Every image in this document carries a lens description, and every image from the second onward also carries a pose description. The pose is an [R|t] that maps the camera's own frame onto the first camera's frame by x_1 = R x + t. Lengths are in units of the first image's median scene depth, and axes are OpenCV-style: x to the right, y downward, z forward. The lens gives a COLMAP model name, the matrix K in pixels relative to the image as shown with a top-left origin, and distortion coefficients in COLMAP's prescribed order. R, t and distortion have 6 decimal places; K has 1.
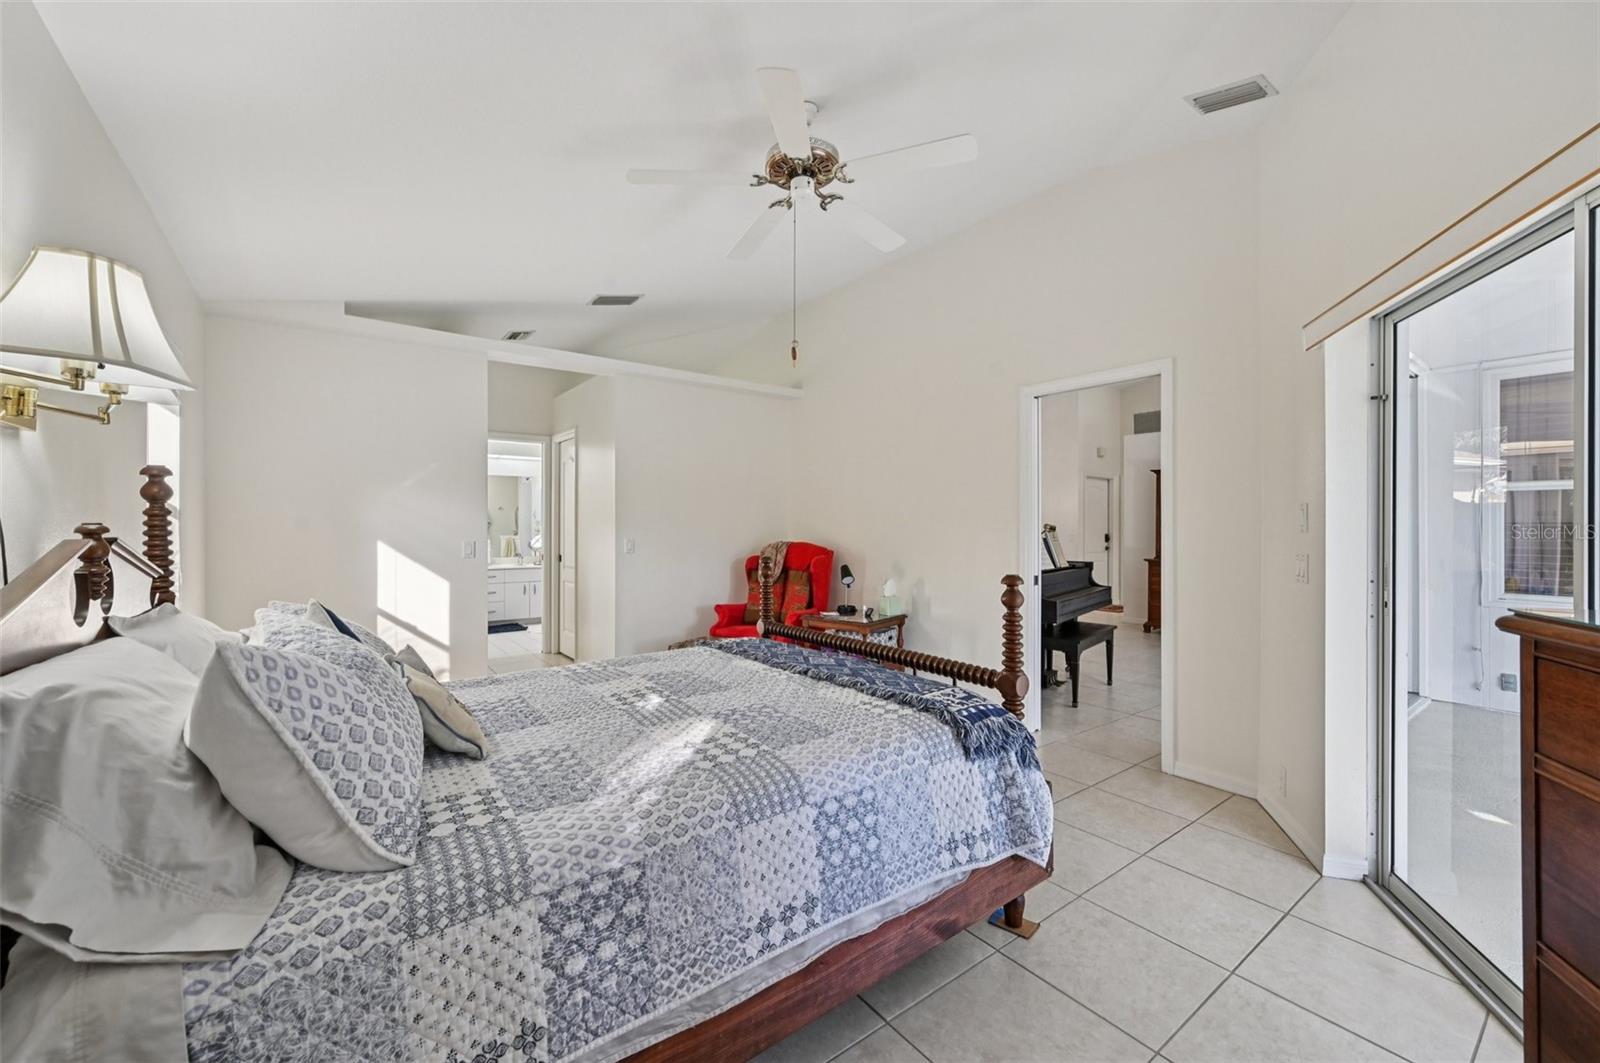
lens RADIAL K [[633.9, 0, 799.1], [0, 633.9, 530.3], [0, 0, 1]] dist [-0.002899, -0.000086]
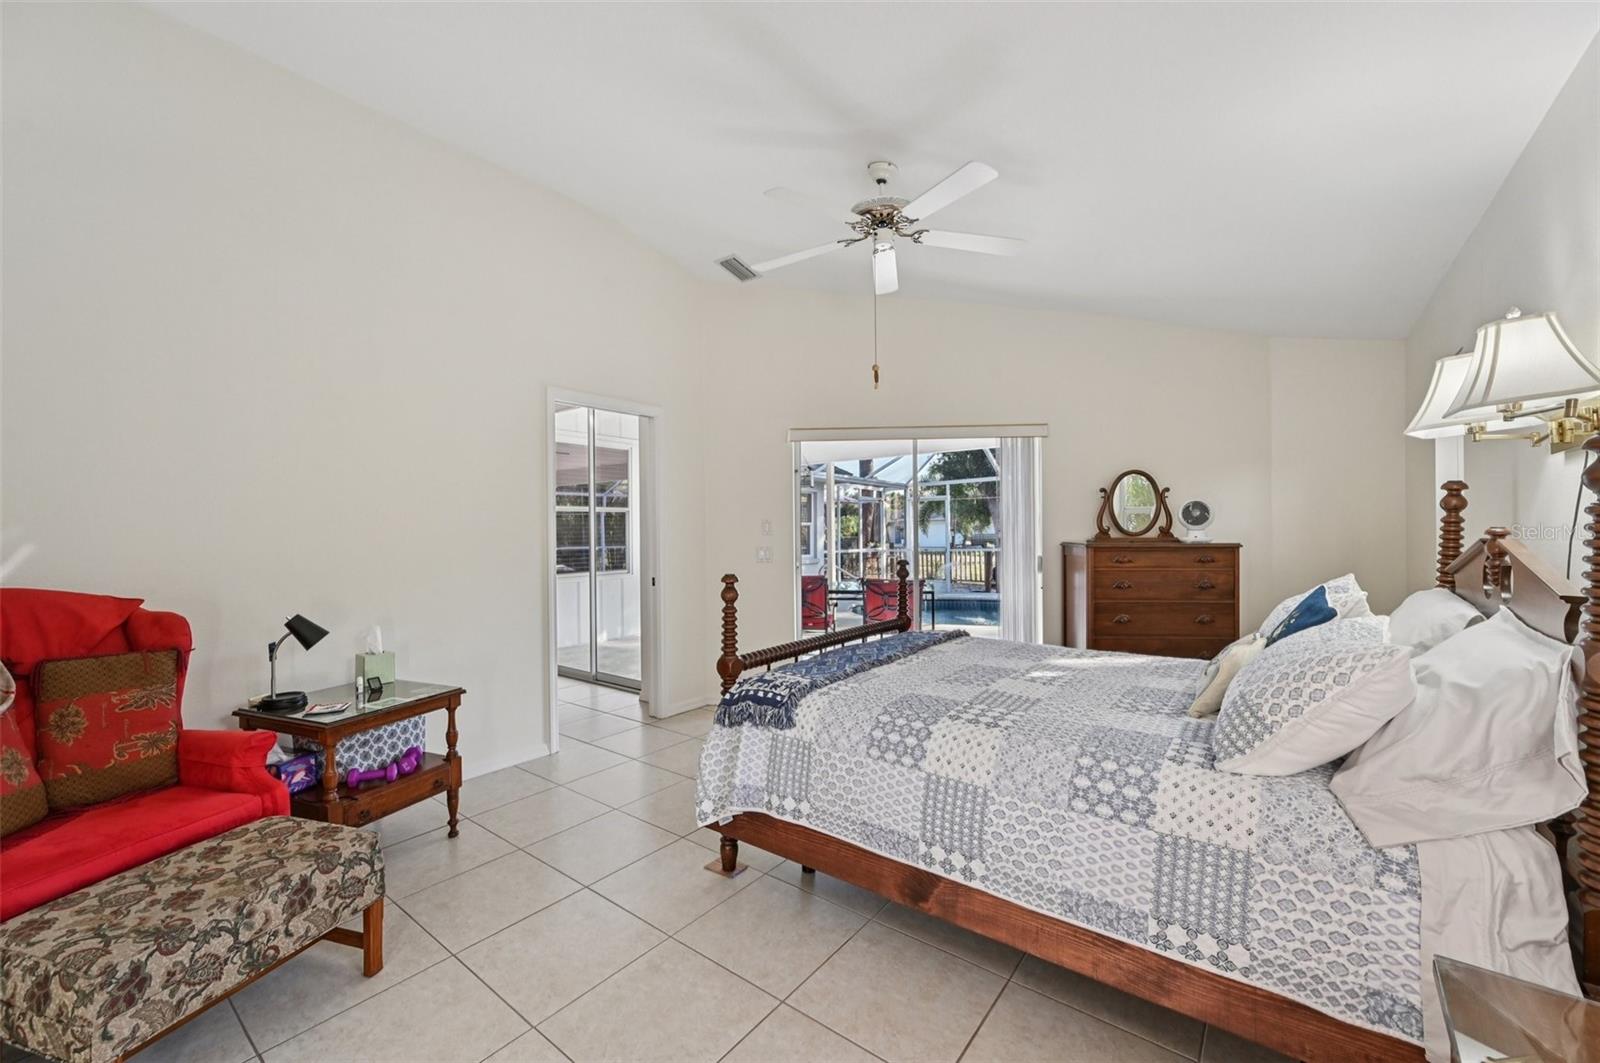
lens RADIAL K [[633.9, 0, 794.0], [0, 633.9, 521.6], [0, 0, 1]] dist [-0.002899, -0.000086]
pose [[-0.283087, 0.009004, 0.959052, -0.930304], [0.022111, 0.999751, -0.002859, -0.025100], [-0.958839, 0.020396, -0.283215, 1.322310]]
